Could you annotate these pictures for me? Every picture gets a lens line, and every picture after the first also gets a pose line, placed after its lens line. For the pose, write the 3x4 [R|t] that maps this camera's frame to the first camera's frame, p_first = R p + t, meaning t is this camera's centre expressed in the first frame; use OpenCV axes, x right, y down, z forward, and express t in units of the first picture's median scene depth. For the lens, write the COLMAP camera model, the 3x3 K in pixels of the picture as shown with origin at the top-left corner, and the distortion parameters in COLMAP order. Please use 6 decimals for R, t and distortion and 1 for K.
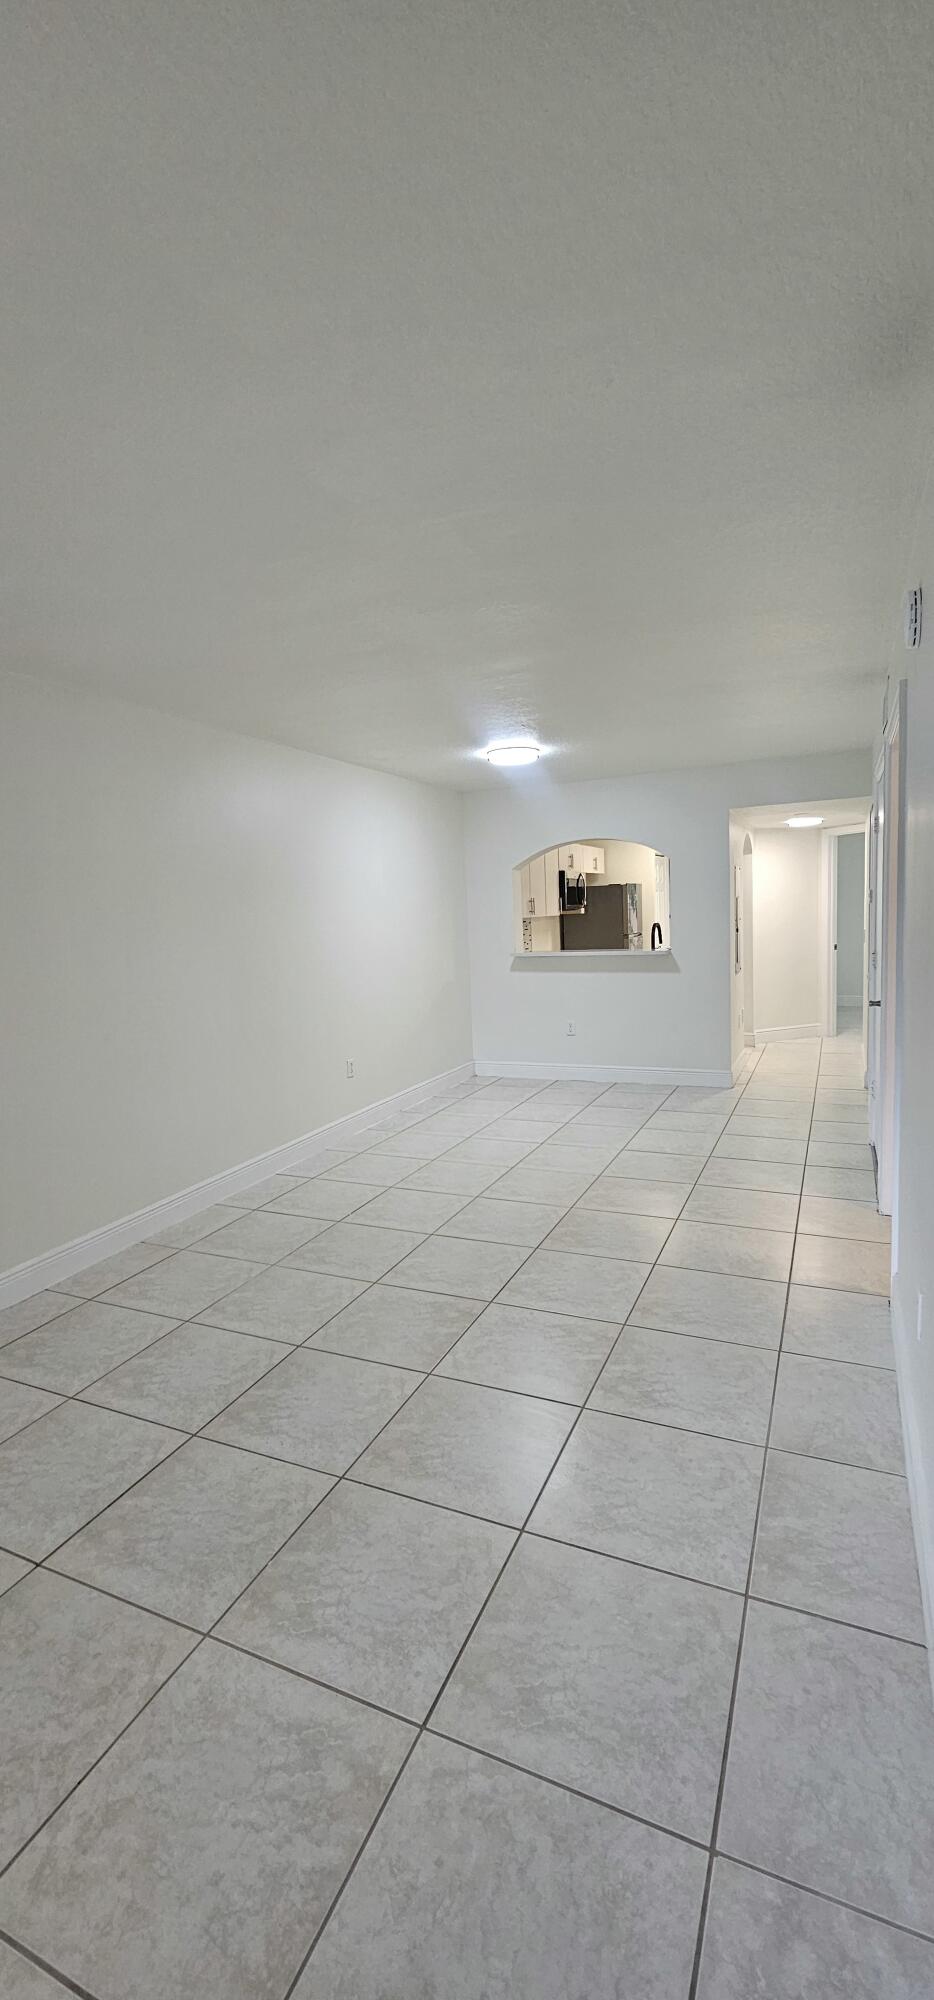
lens RADIAL K [[805.2, 0, 467.0], [0, 805.2, 1000.0], [0, 0, 1]] dist [-0.001444, -0.000196]
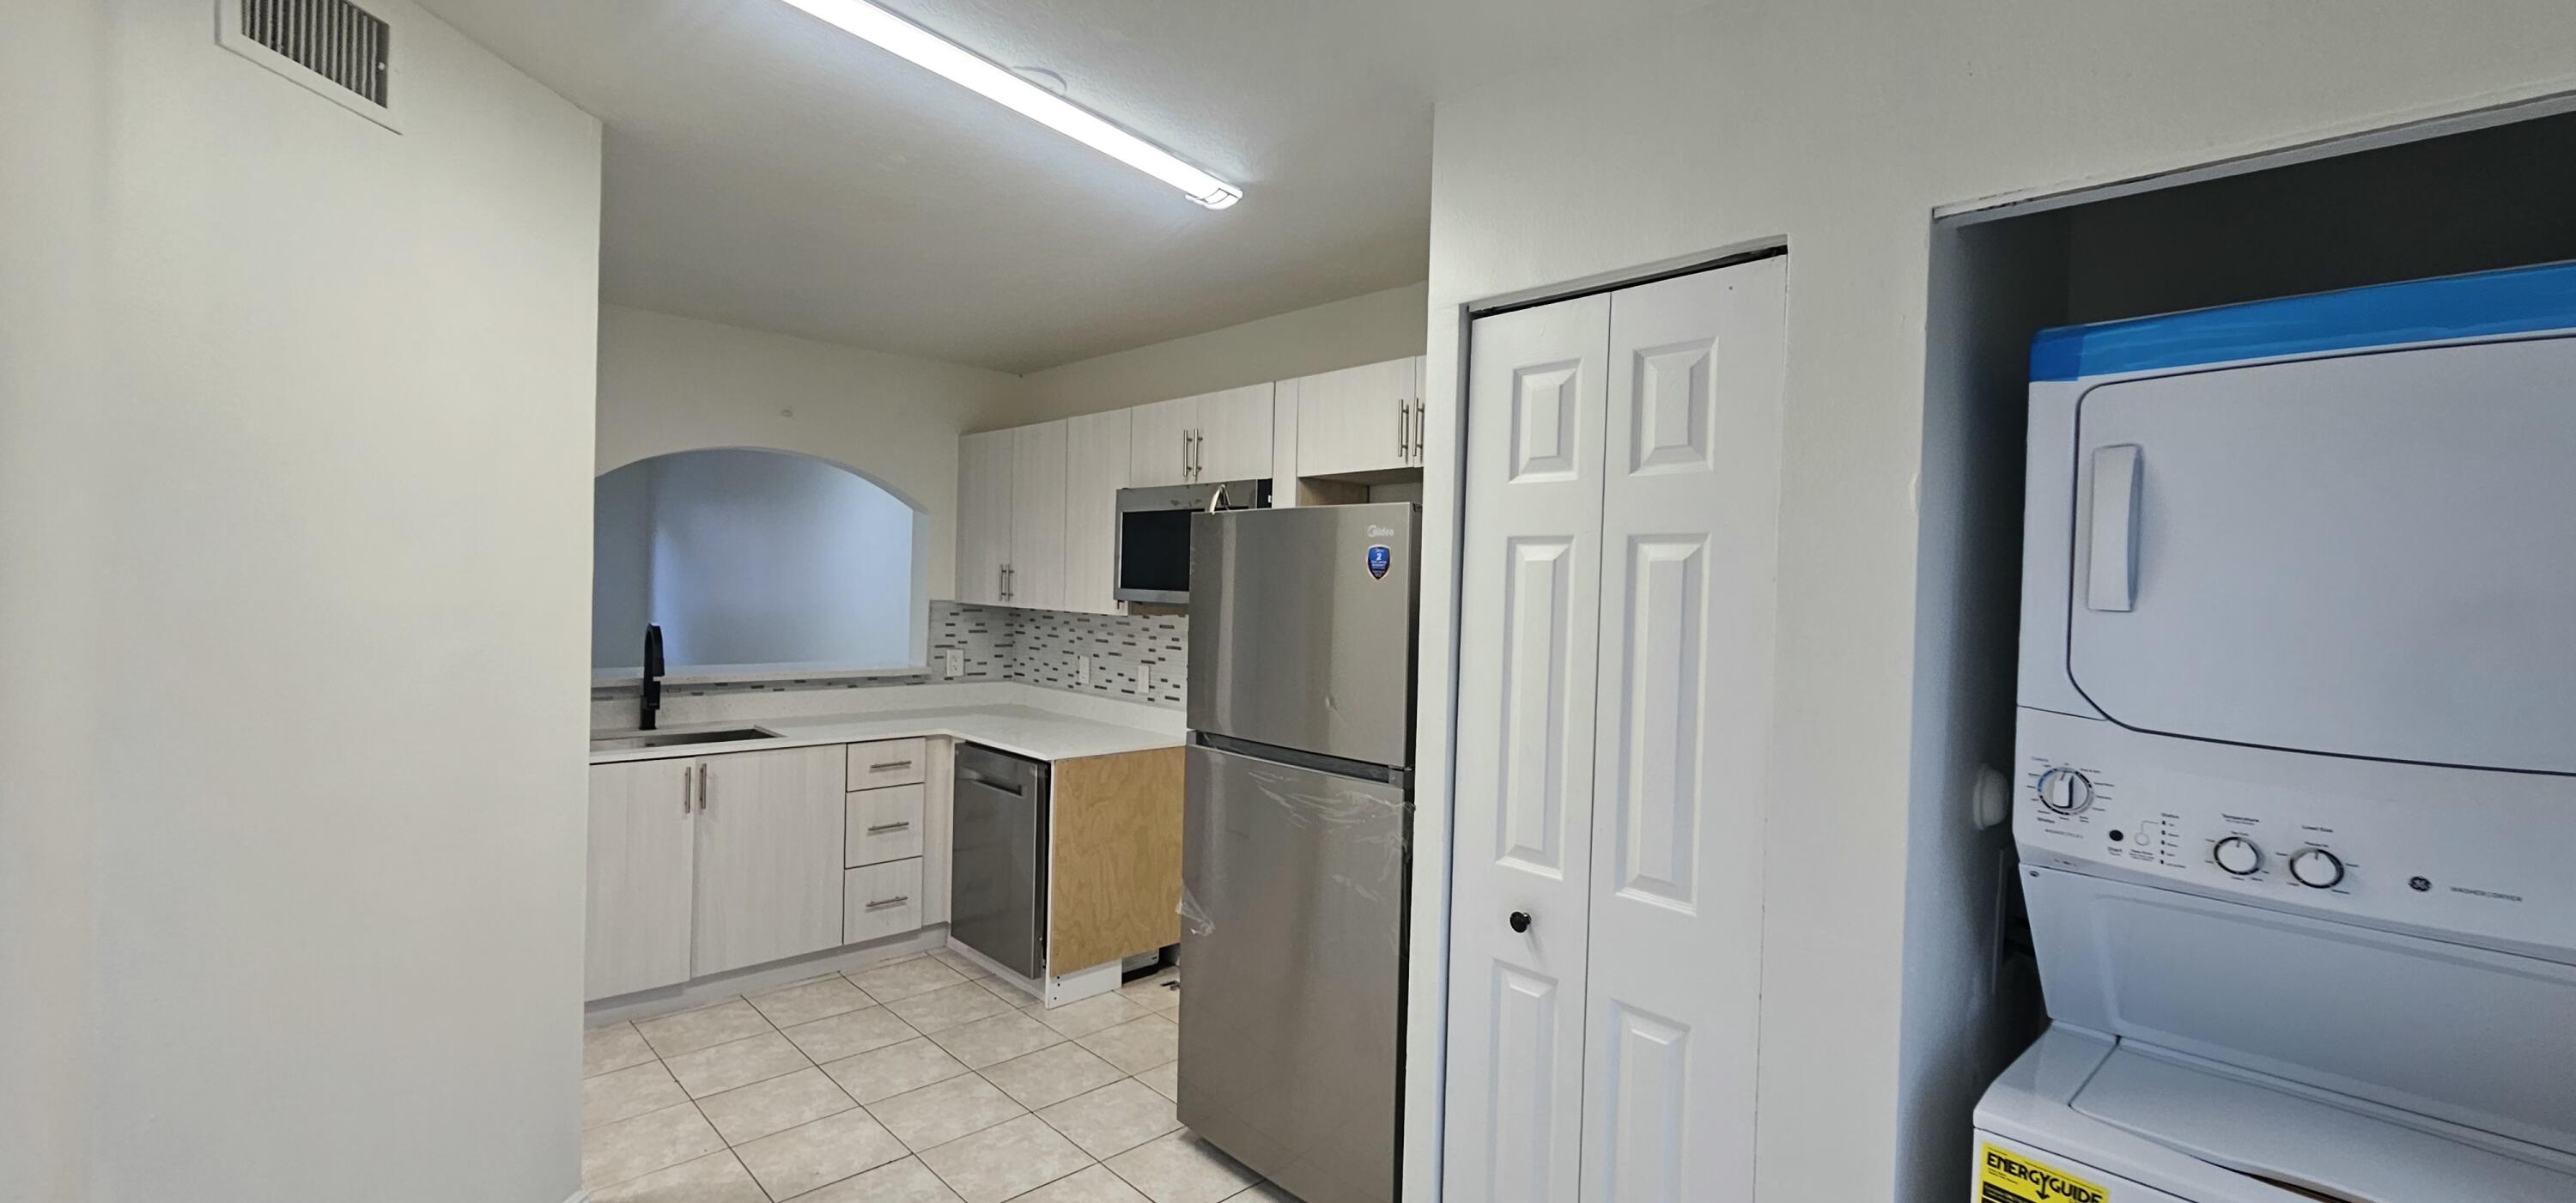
lens RADIAL K [[1065.4, 0, 1302.8], [0, 1065.4, 602.5], [0, 0, 1]] dist [-0.000978, 0.000688]
pose [[-0.364724, 0.052074, -0.929658, 1.006485], [-0.113651, 0.988480, 0.099956, -0.324970], [0.924153, 0.142113, -0.354604, 2.414990]]
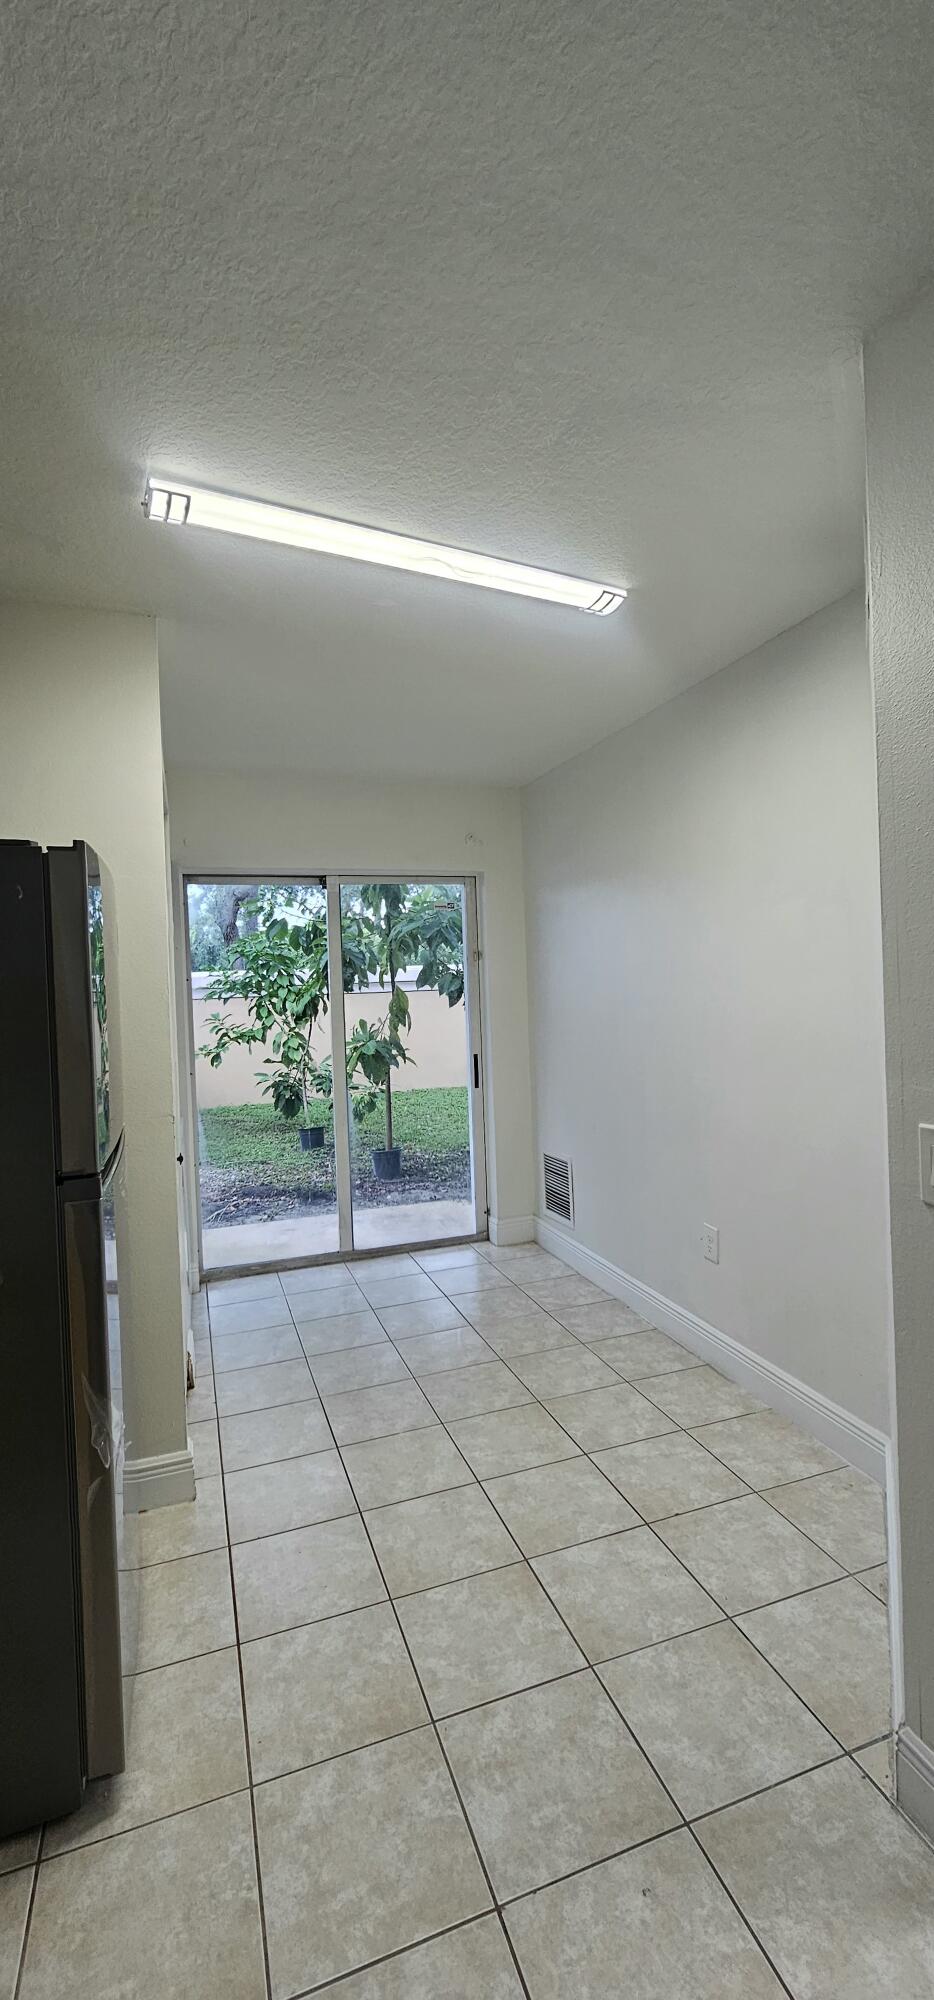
lens RADIAL K [[824.7, 0, 467.0], [0, 824.7, 1000.0], [0, 0, 1]] dist [-0.000133, -0.000083]
pose [[0.725227, 0.005350, 0.688489, 0.303460], [0.077567, 0.992969, -0.089421, -0.201734], [-0.684126, 0.118254, 0.719713, 1.778991]]
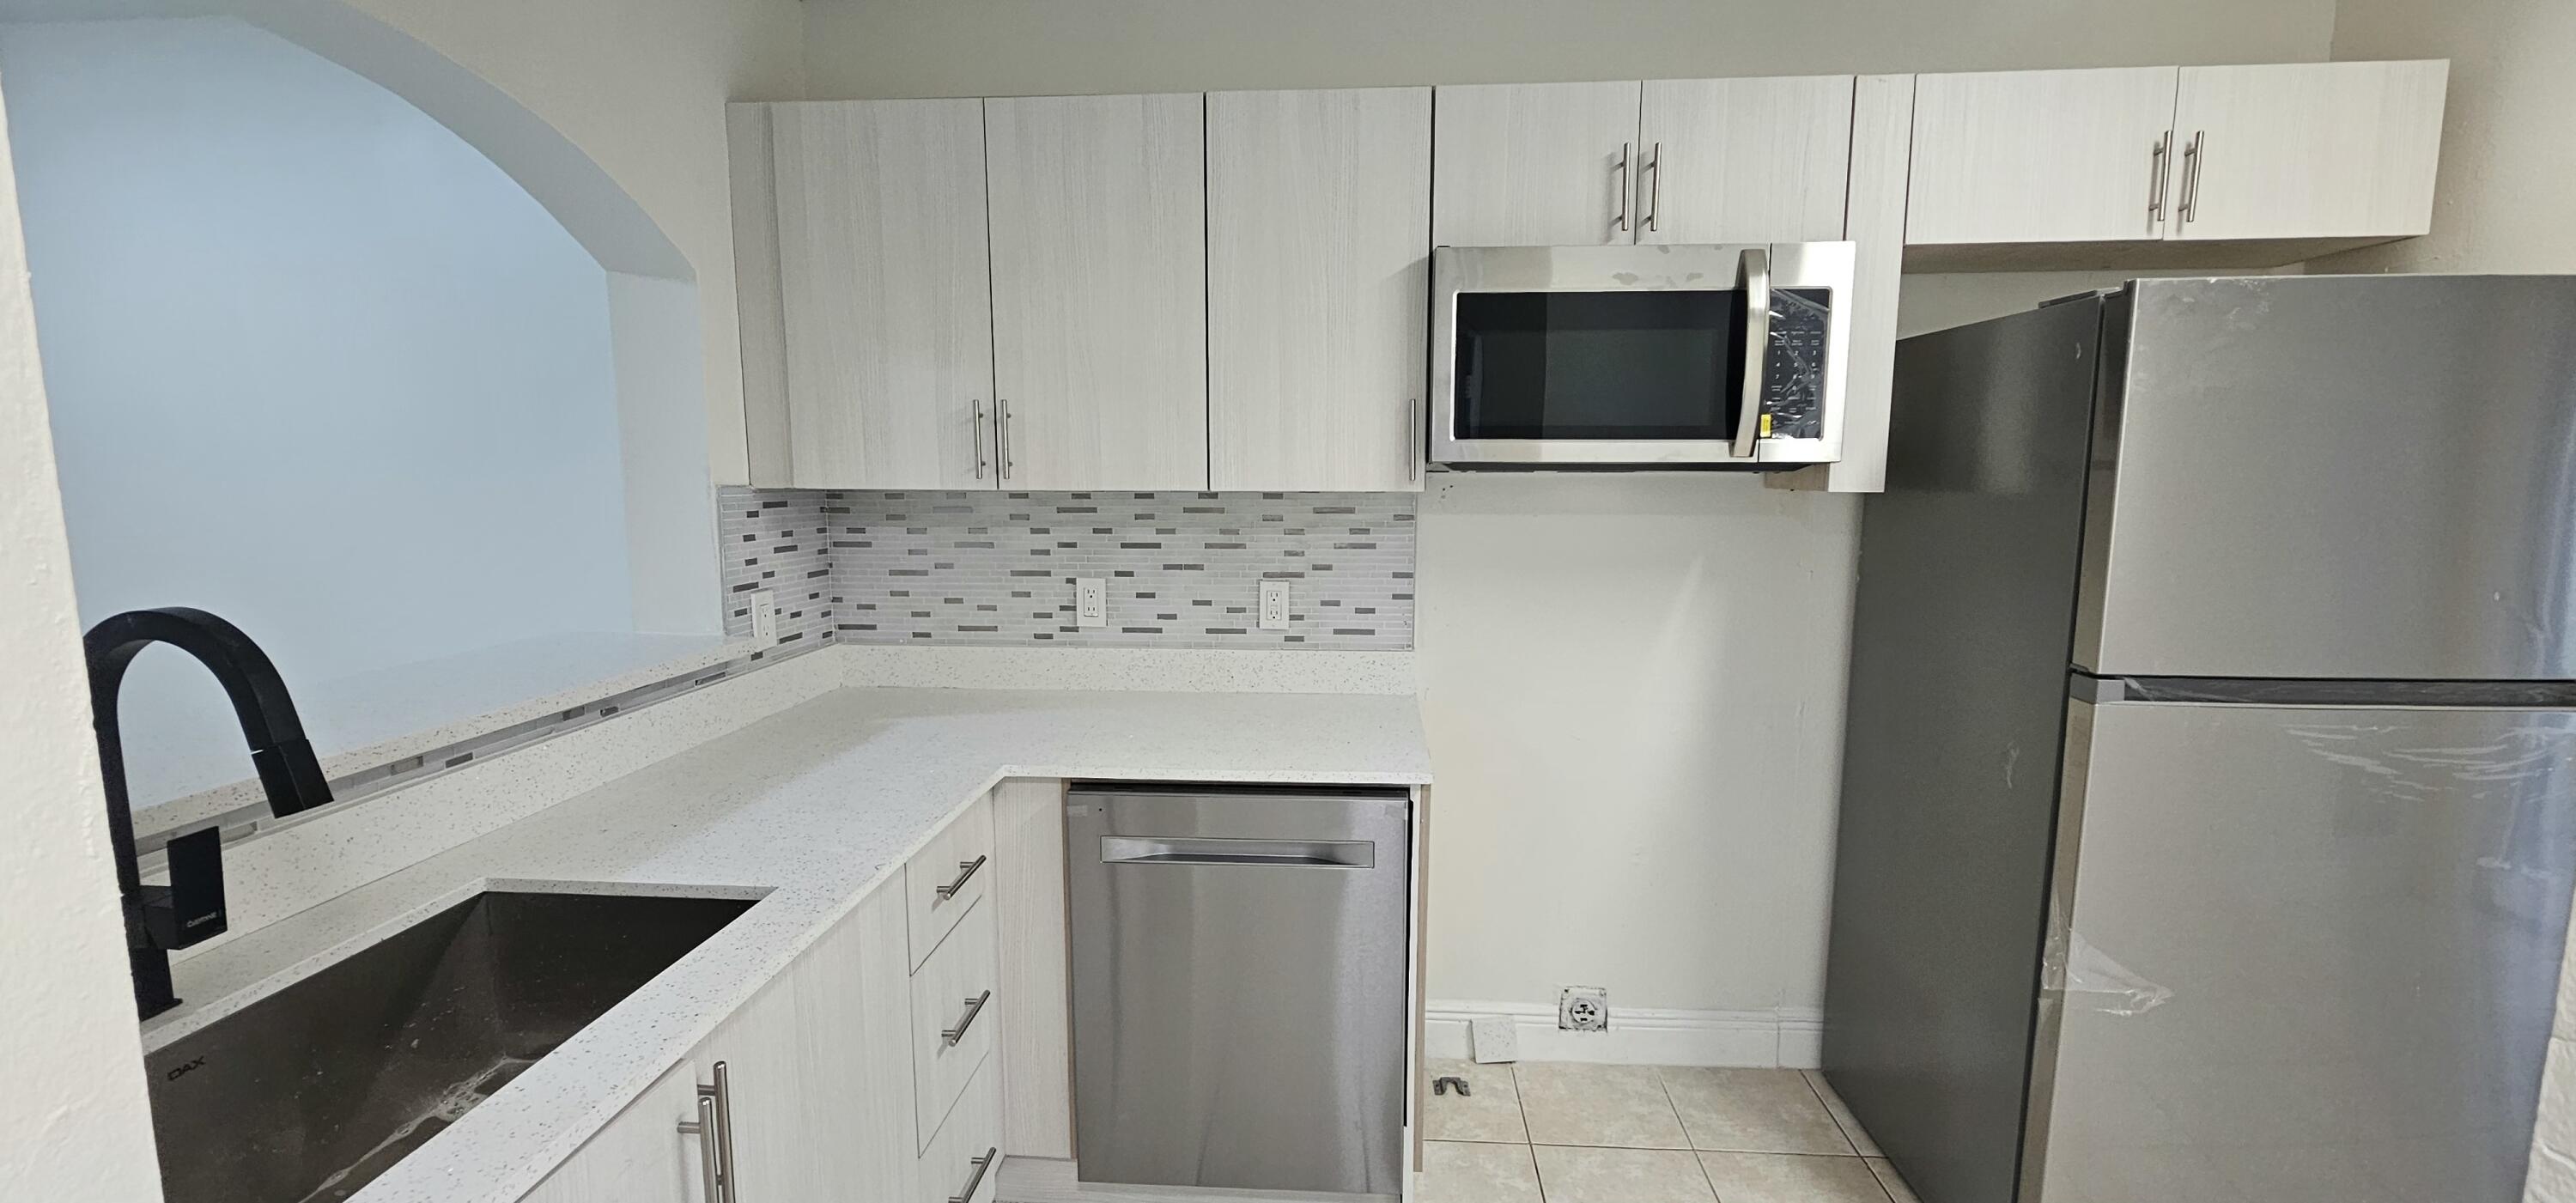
lens RADIAL K [[1047.4, 0, 1294.5], [0, 1047.4, 598.2], [0, 0, 1]] dist [-0.001998, -0.000249]
pose [[0.354093, 0.163890, -0.920738, 0.655309], [-0.118899, 0.984425, 0.129500, -0.214411], [0.927621, 0.063620, 0.368065, 1.731971]]
